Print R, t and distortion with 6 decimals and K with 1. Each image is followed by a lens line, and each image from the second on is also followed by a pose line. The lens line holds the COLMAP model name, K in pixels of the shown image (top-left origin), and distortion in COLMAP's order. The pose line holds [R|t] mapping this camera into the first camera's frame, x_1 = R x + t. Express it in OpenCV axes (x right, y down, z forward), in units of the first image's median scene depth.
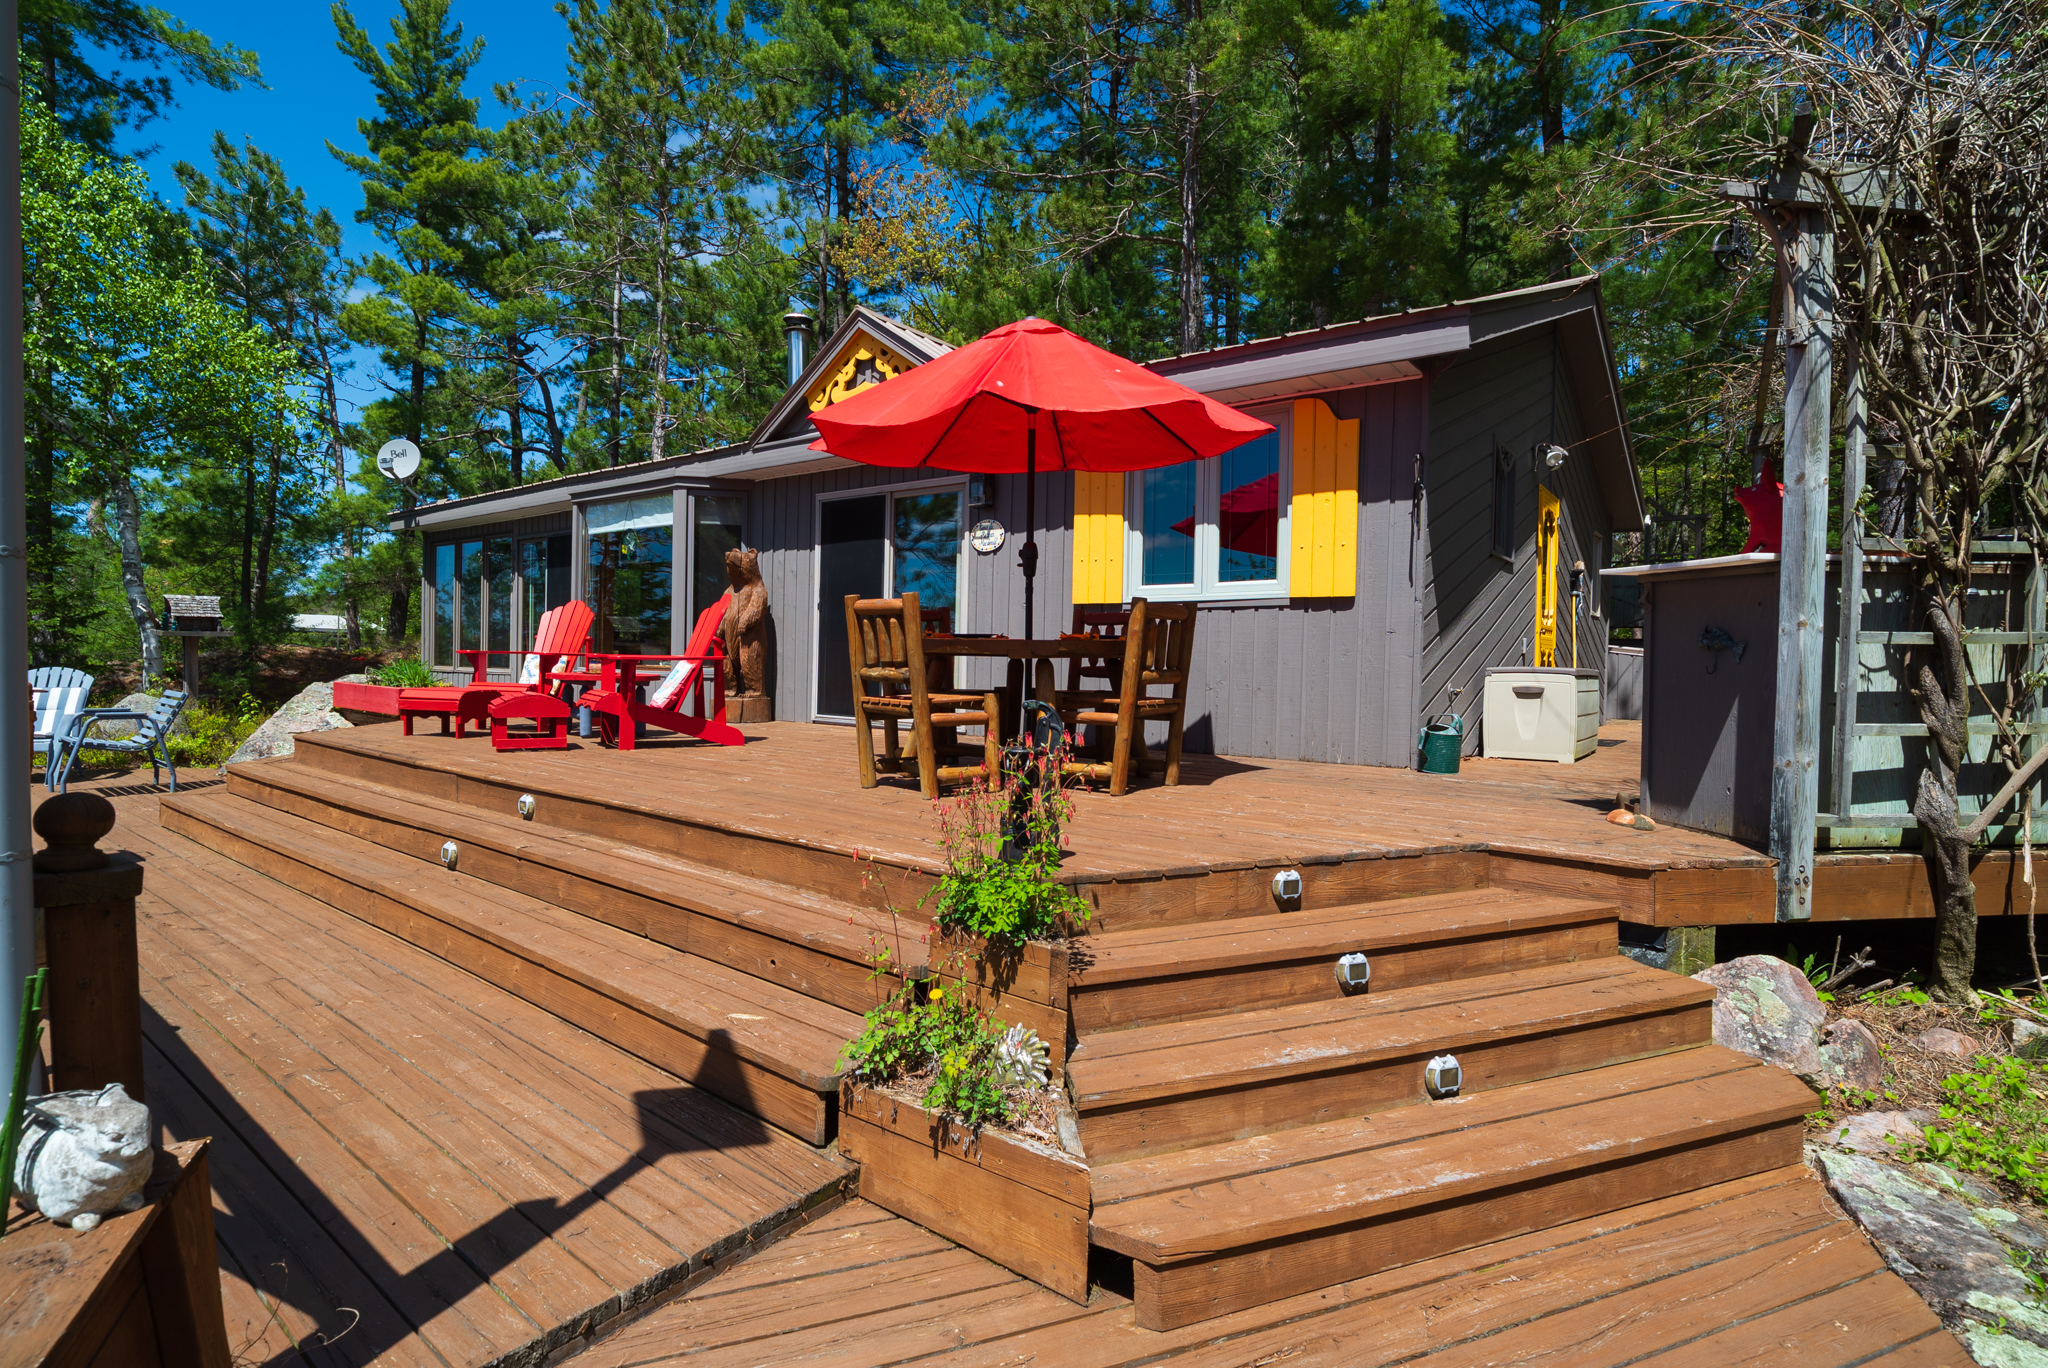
lens RADIAL K [[937.3, 0, 1026.3], [0, 937.3, 682.7], [0, 0, 1]] dist [-0.002789, -0.000212]
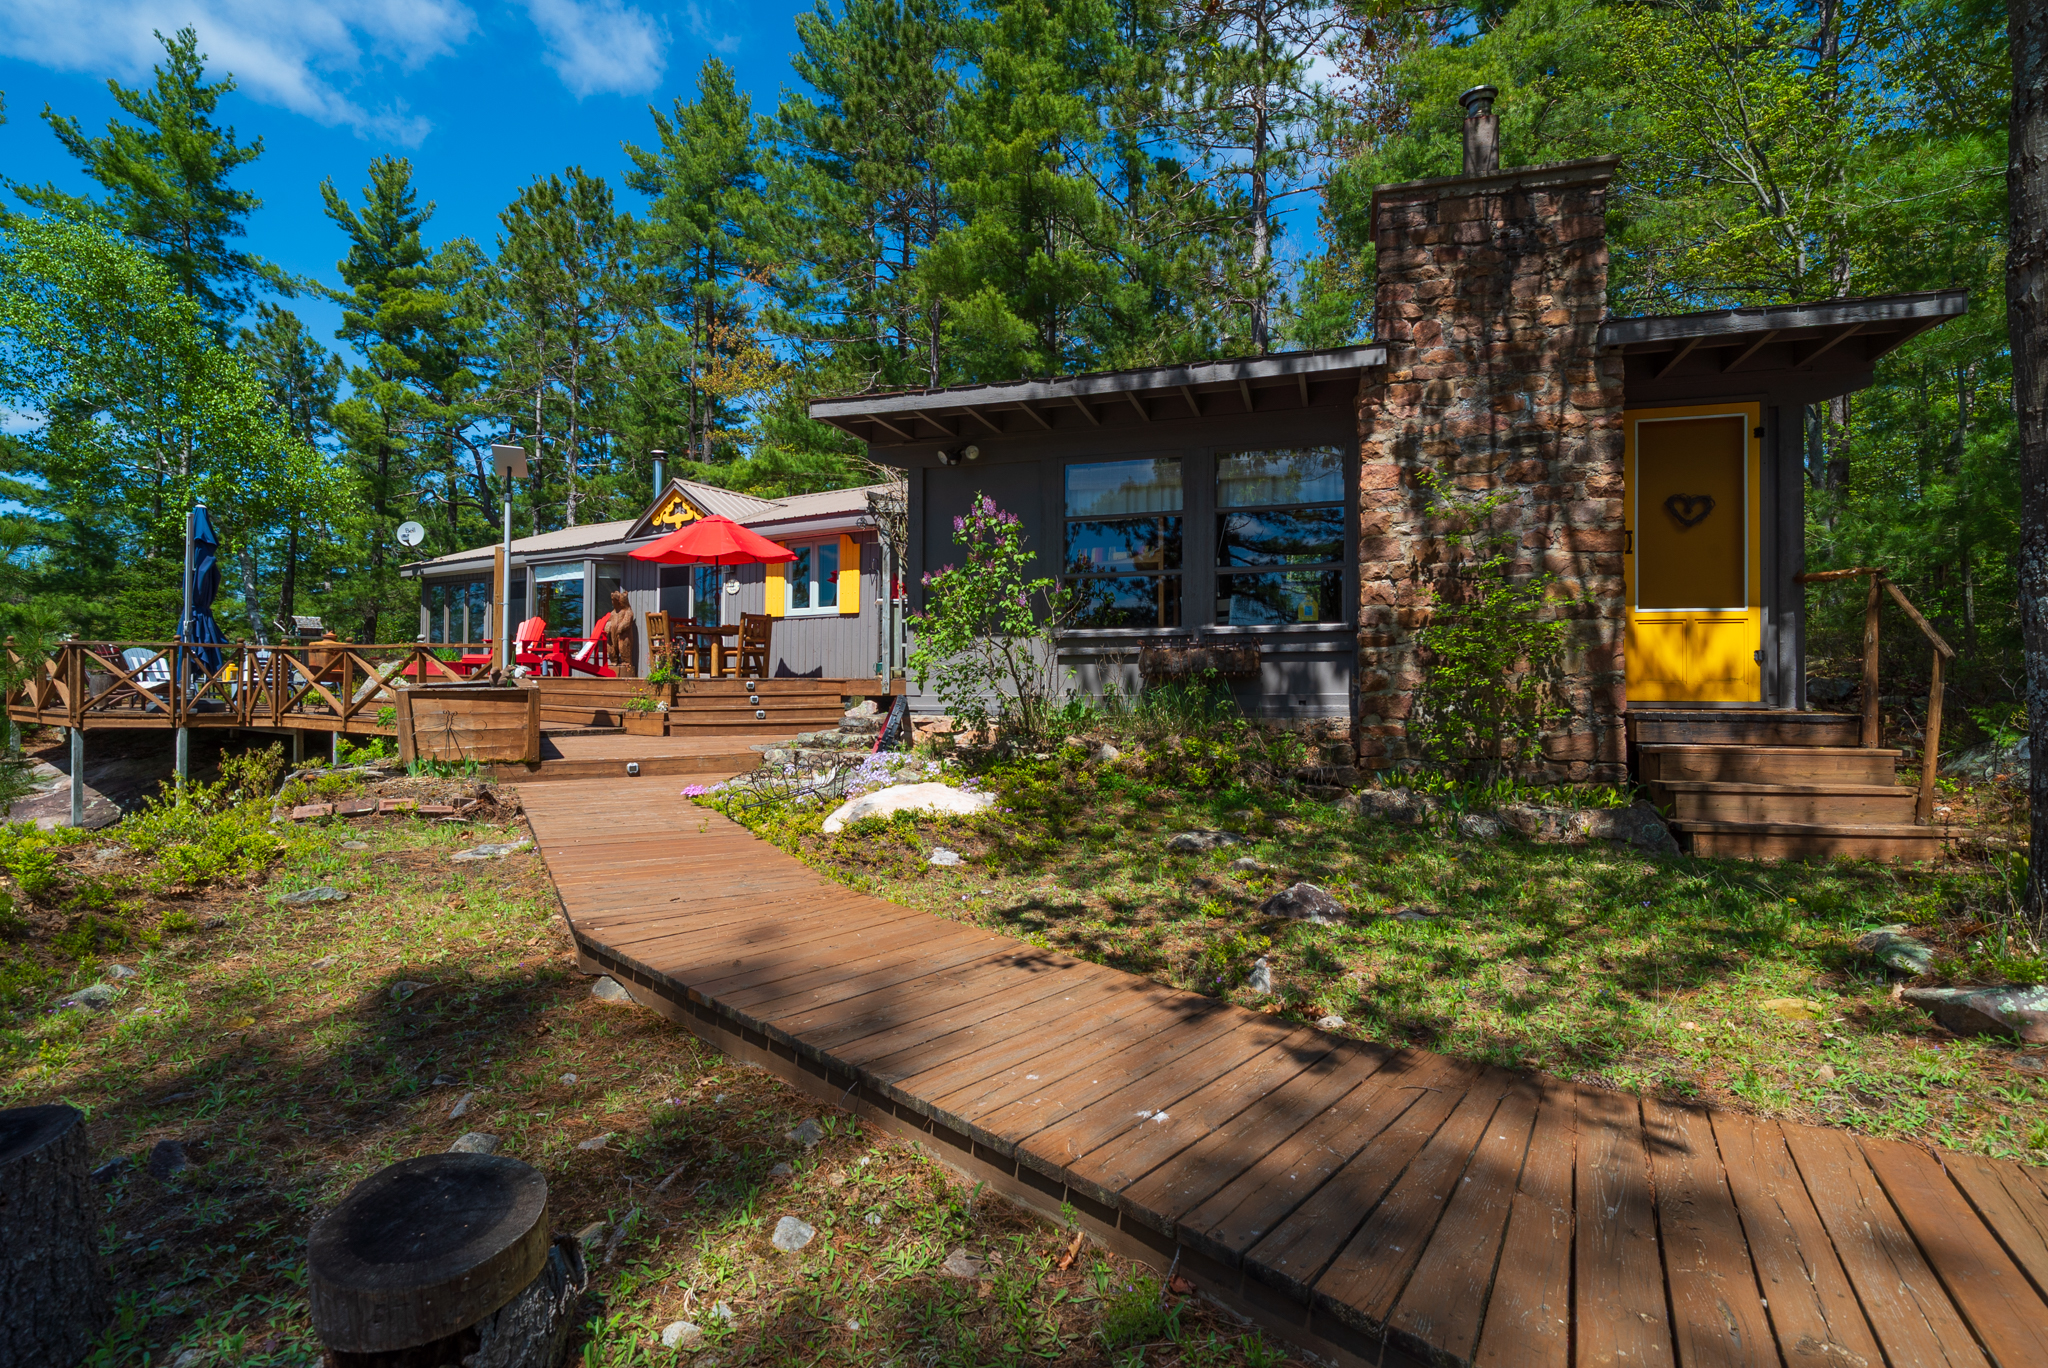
lens RADIAL K [[1001.6, 0, 1023.3], [0, 1001.6, 676.7], [0, 0, 1]] dist [0.004826, 0.000090]
pose [[0.998166, -0.010370, 0.059640, 0.366812], [0.012461, 0.999317, -0.034793, 0.107300], [-0.059239, 0.035472, 0.997613, -1.011269]]
